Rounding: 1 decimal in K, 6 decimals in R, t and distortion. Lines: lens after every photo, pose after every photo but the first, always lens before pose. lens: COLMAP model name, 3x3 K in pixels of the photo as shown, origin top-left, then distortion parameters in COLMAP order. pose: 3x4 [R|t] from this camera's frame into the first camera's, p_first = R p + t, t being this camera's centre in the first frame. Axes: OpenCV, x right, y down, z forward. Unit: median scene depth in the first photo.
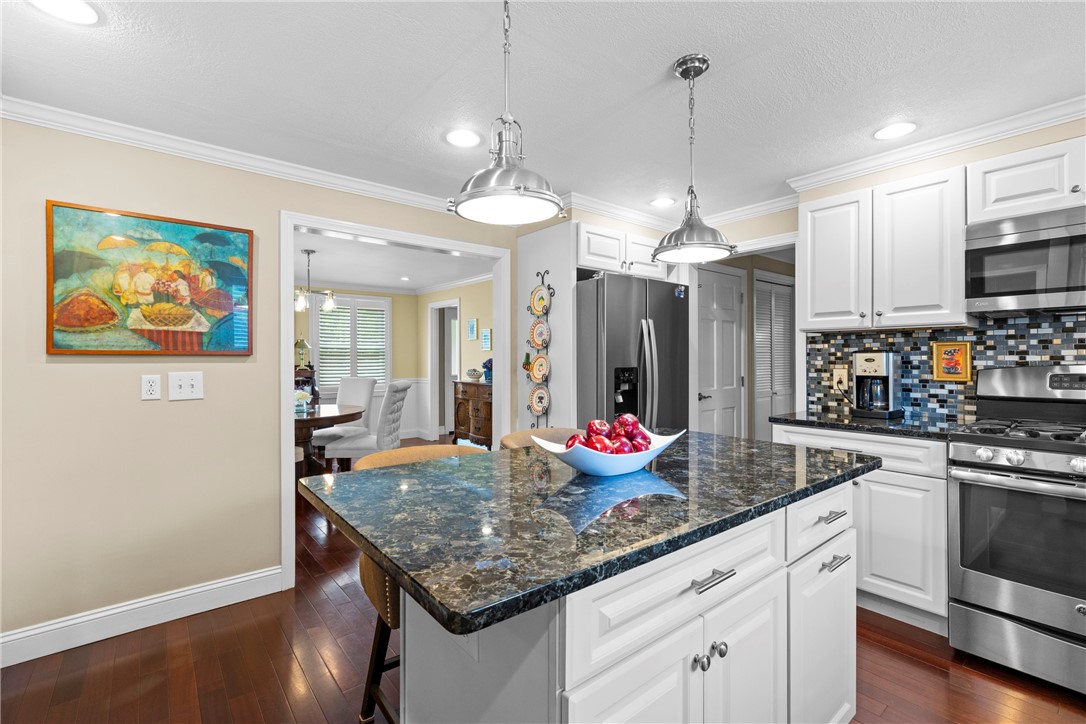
lens RADIAL K [[481.9, 0, 554.2], [0, 481.9, 355.5], [0, 0, 1]] dist [-0.003671, 0.001399]
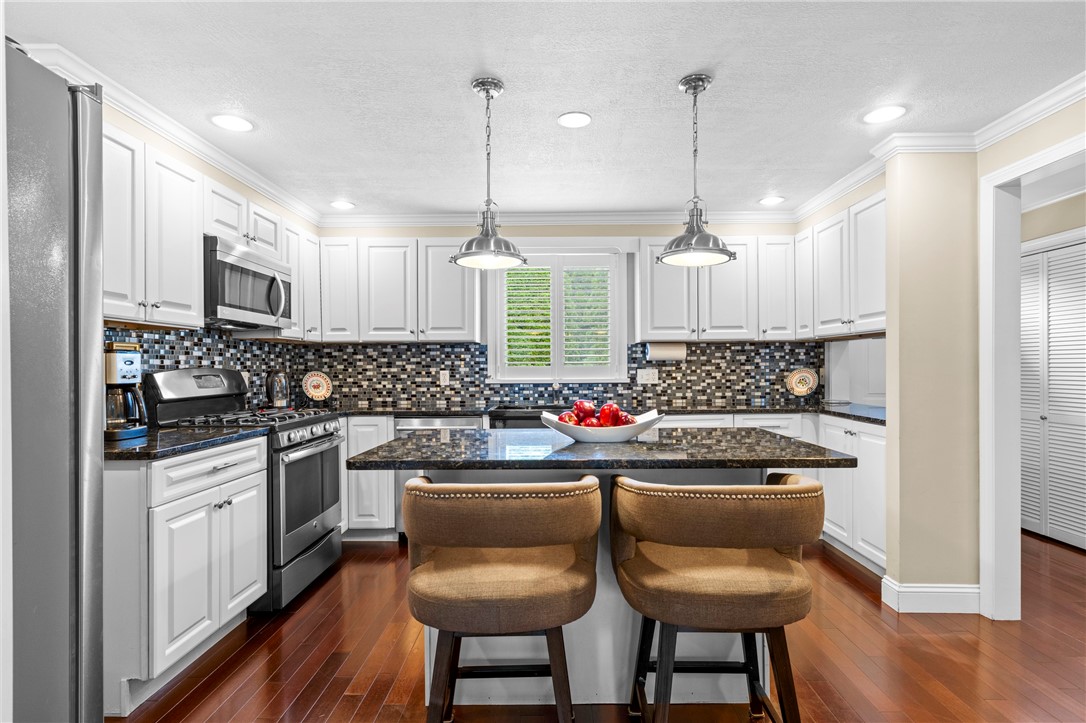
lens RADIAL K [[543.3, 0, 551.6], [0, 543.3, 367.8], [0, 0, 1]] dist [-0.006322, -0.000320]
pose [[-0.752890, 0.005567, 0.658123, -0.364716], [0.003848, 0.999984, -0.004057, 0.020778], [-0.658135, -0.000522, -0.752900, 1.068842]]
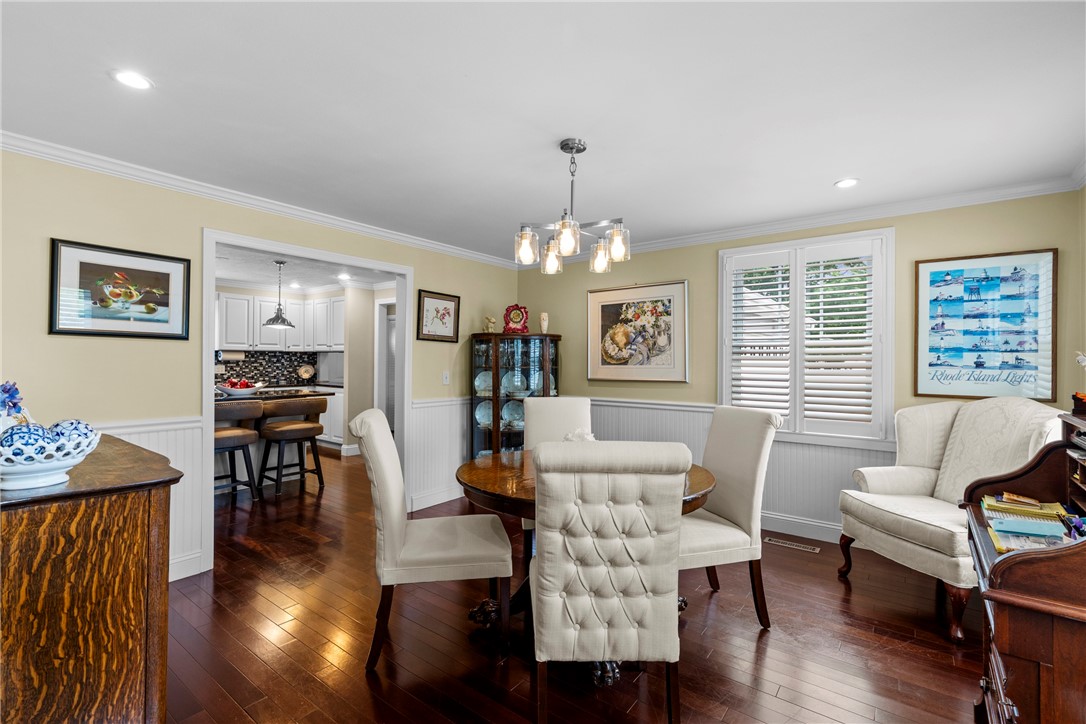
lens RADIAL K [[481.9, 0, 550.8], [0, 481.9, 362.9], [0, 0, 1]] dist [-0.003671, 0.001399]
pose [[-0.972878, -0.004580, -0.231274, -0.600245], [-0.004232, 0.999989, -0.002003, 0.005924], [0.231280, -0.000970, -0.972887, 2.370967]]
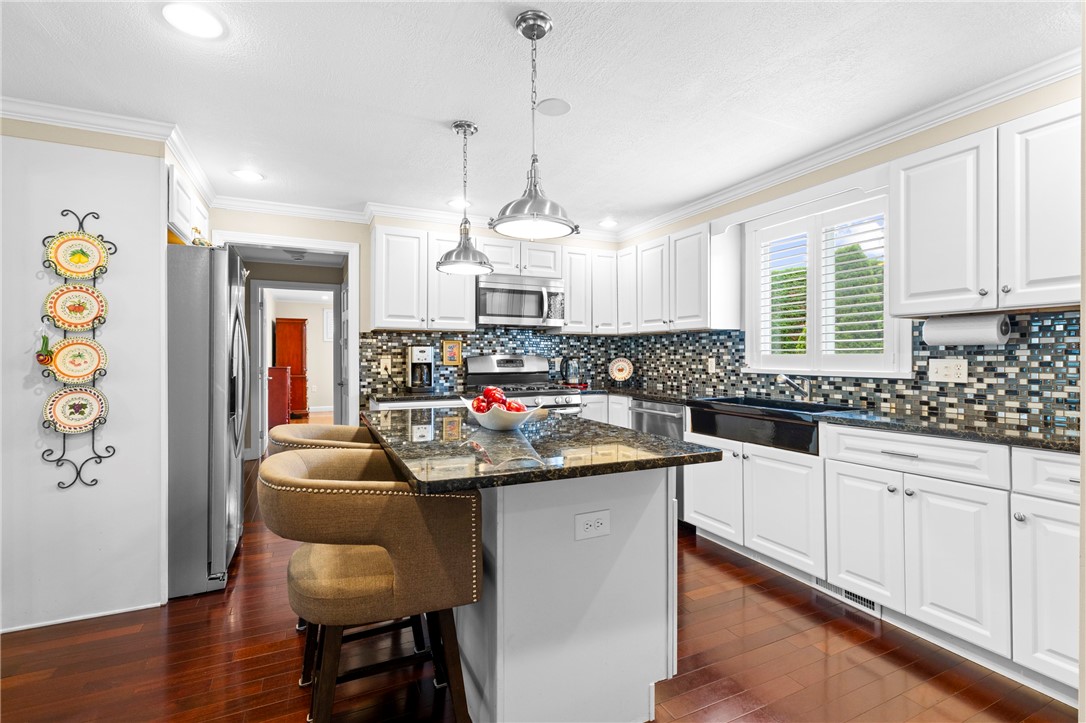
lens RADIAL K [[481.9, 0, 545.0], [0, 481.9, 358.9], [0, 0, 1]] dist [-0.003671, 0.001399]
pose [[0.249610, -0.003040, 0.968342, -0.561905], [-0.006494, 0.999967, 0.004813, 0.019430], [-0.968325, -0.007490, 0.249583, 0.260870]]
